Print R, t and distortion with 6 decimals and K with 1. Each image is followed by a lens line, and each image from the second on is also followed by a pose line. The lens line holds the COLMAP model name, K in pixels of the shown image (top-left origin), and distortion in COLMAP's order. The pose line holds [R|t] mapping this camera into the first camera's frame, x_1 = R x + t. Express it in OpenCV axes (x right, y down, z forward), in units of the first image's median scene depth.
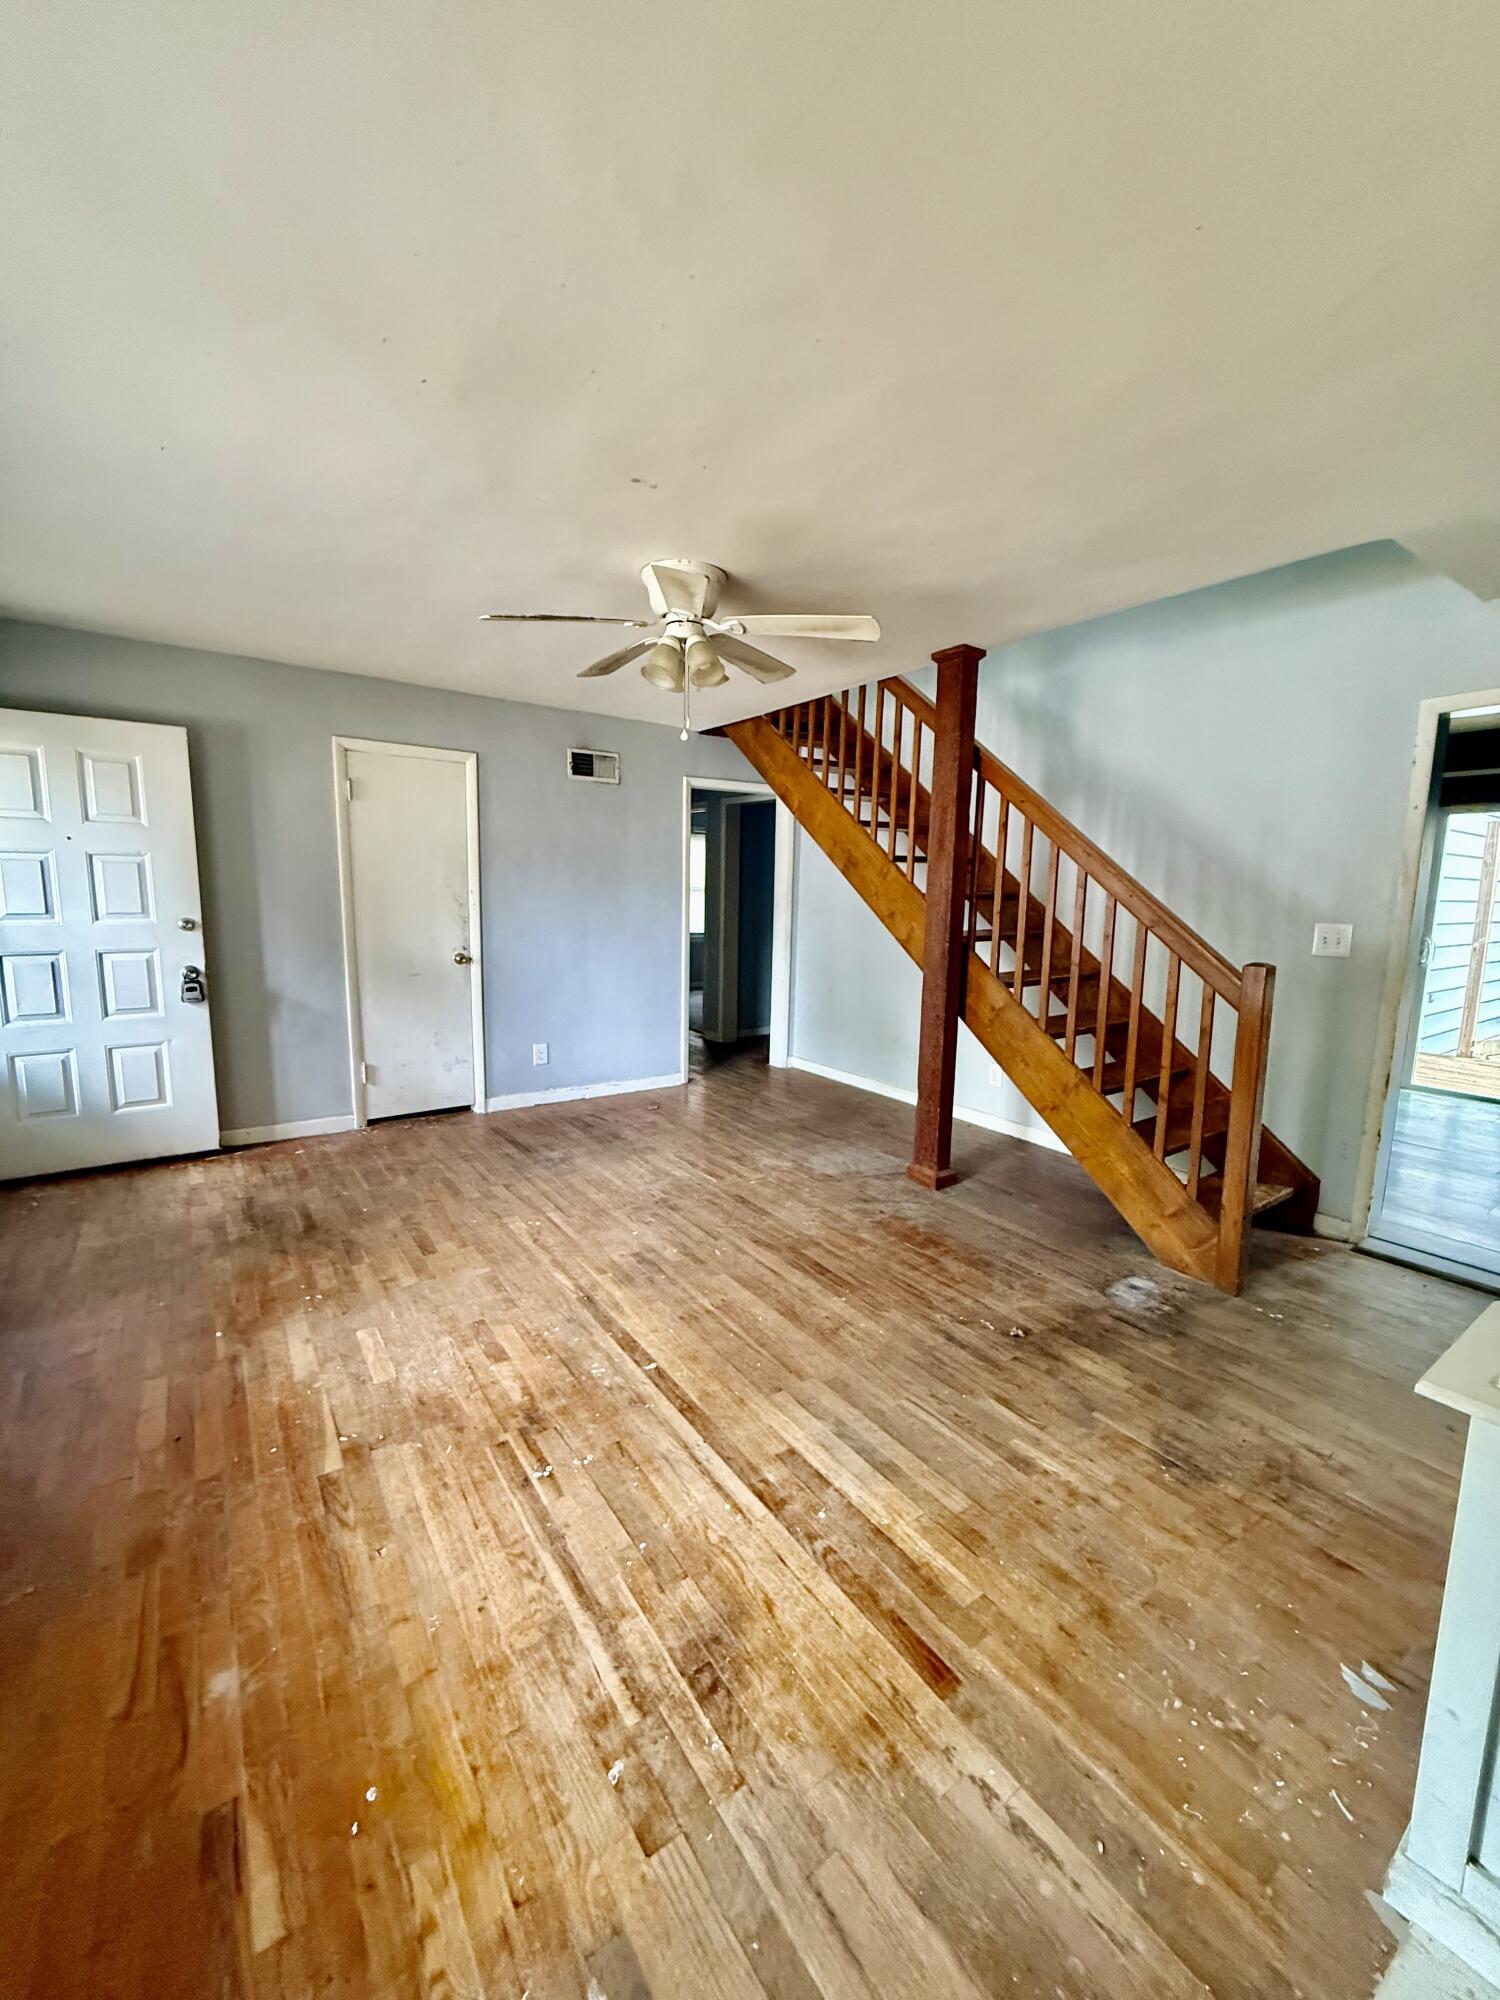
lens RADIAL K [[792.3, 0, 759.6], [0, 792.3, 998.5], [0, 0, 1]] dist [-0.000860, 0.000174]
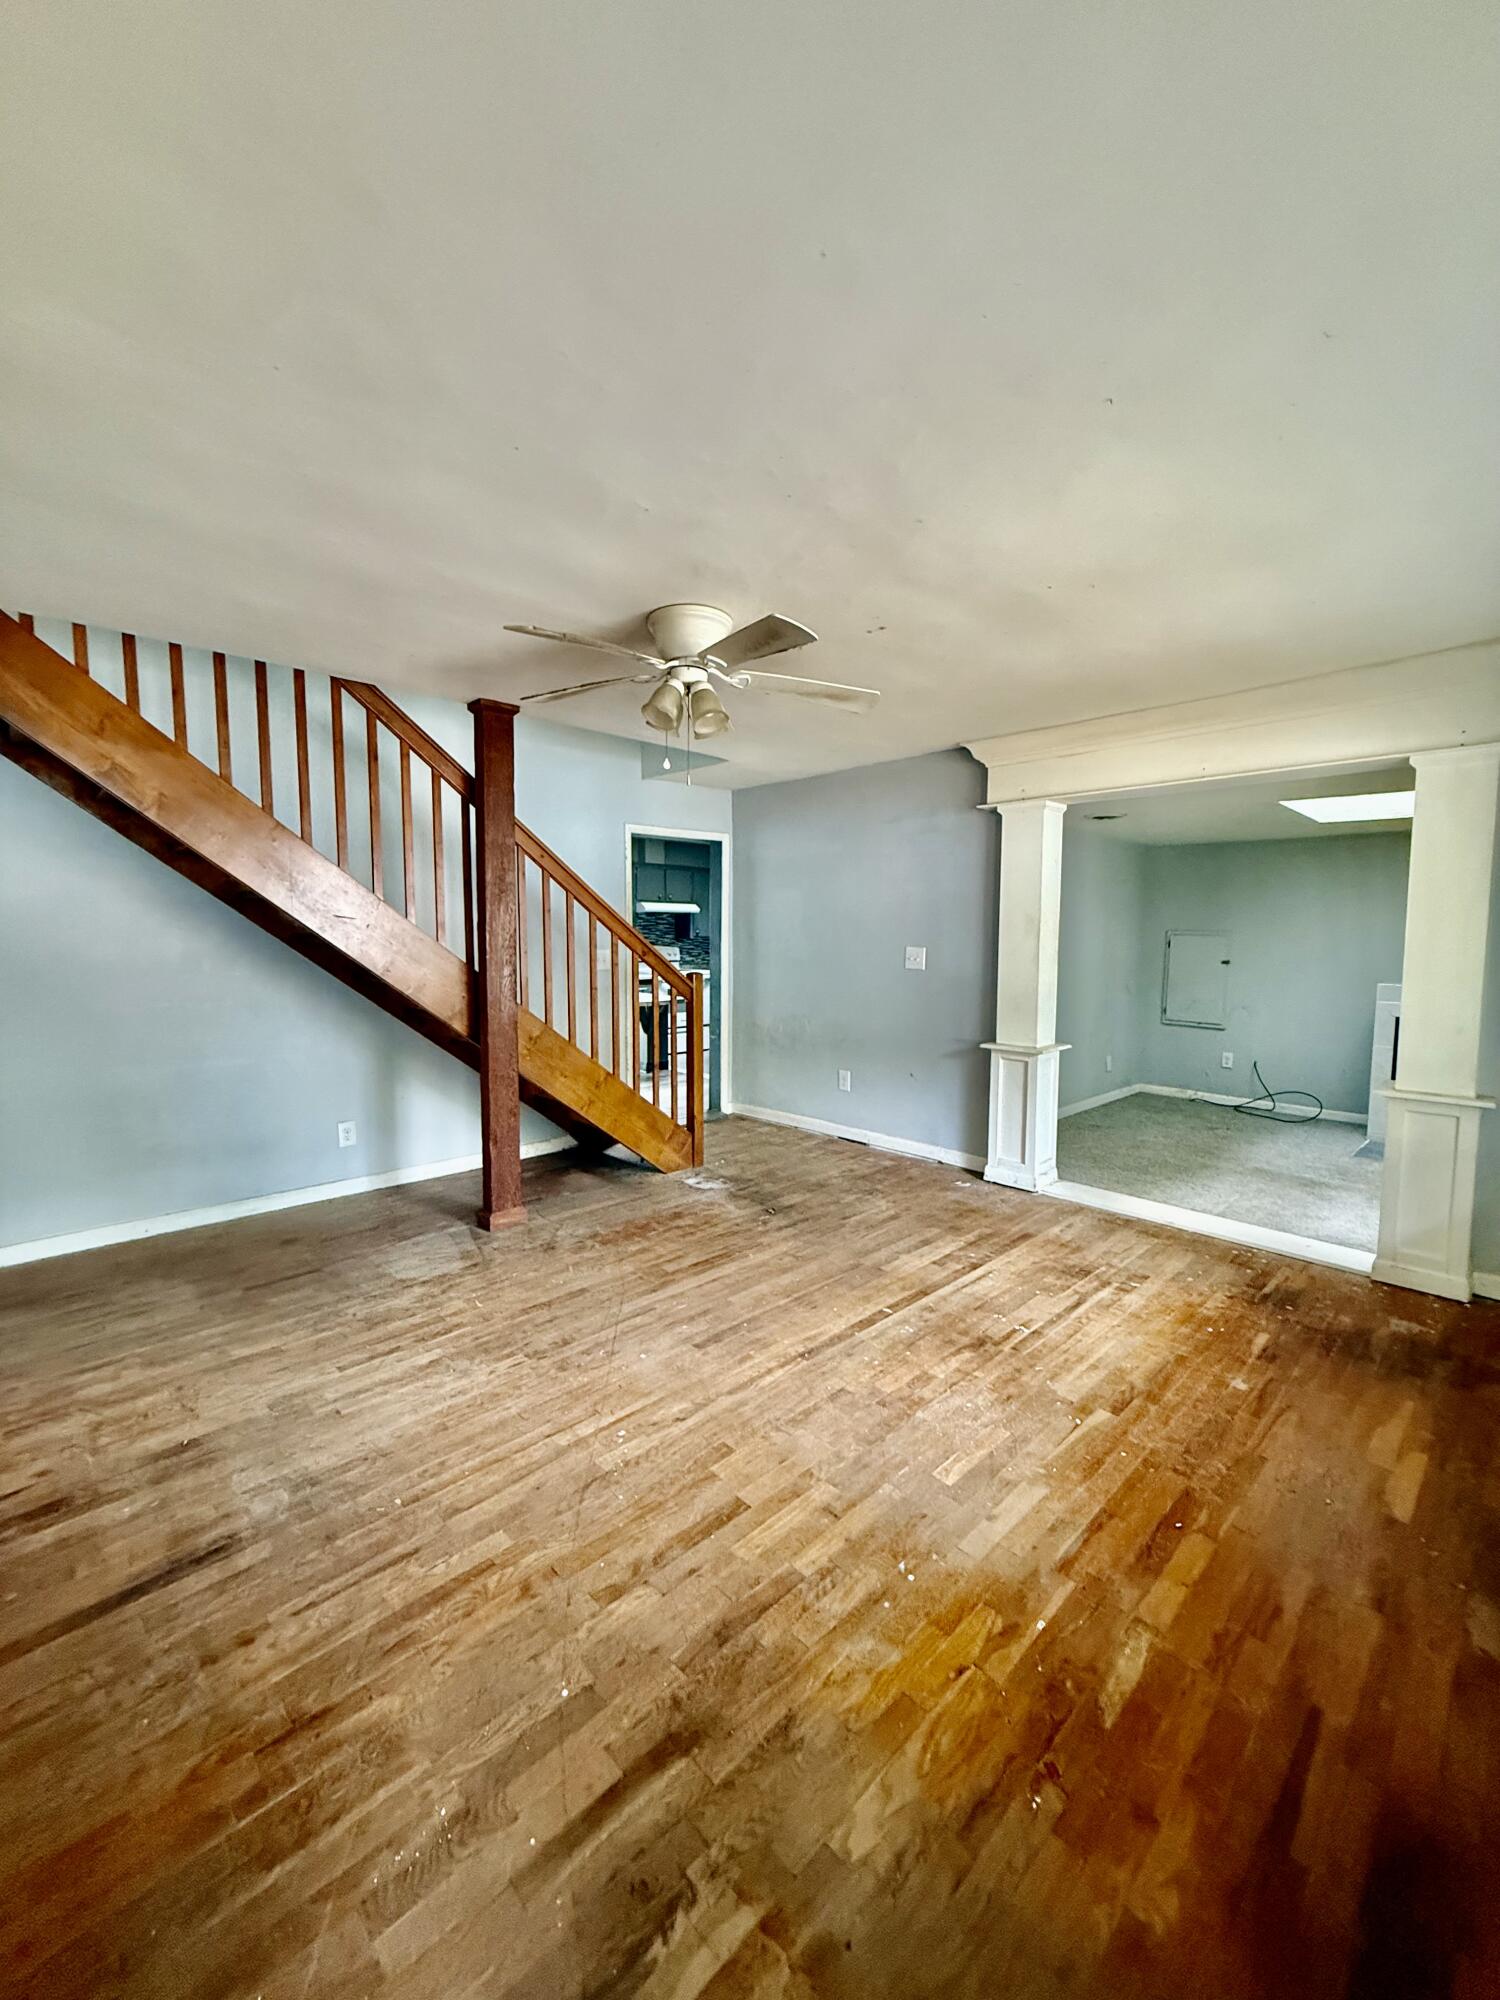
lens RADIAL K [[792.3, 0, 743.9], [0, 792.3, 997.6], [0, 0, 1]] dist [-0.000860, 0.000174]
pose [[-0.141543, -0.097611, 0.985108, -1.173447], [0.130479, 0.984605, 0.116308, -0.188619], [-0.981296, 0.144998, -0.126628, 1.175840]]
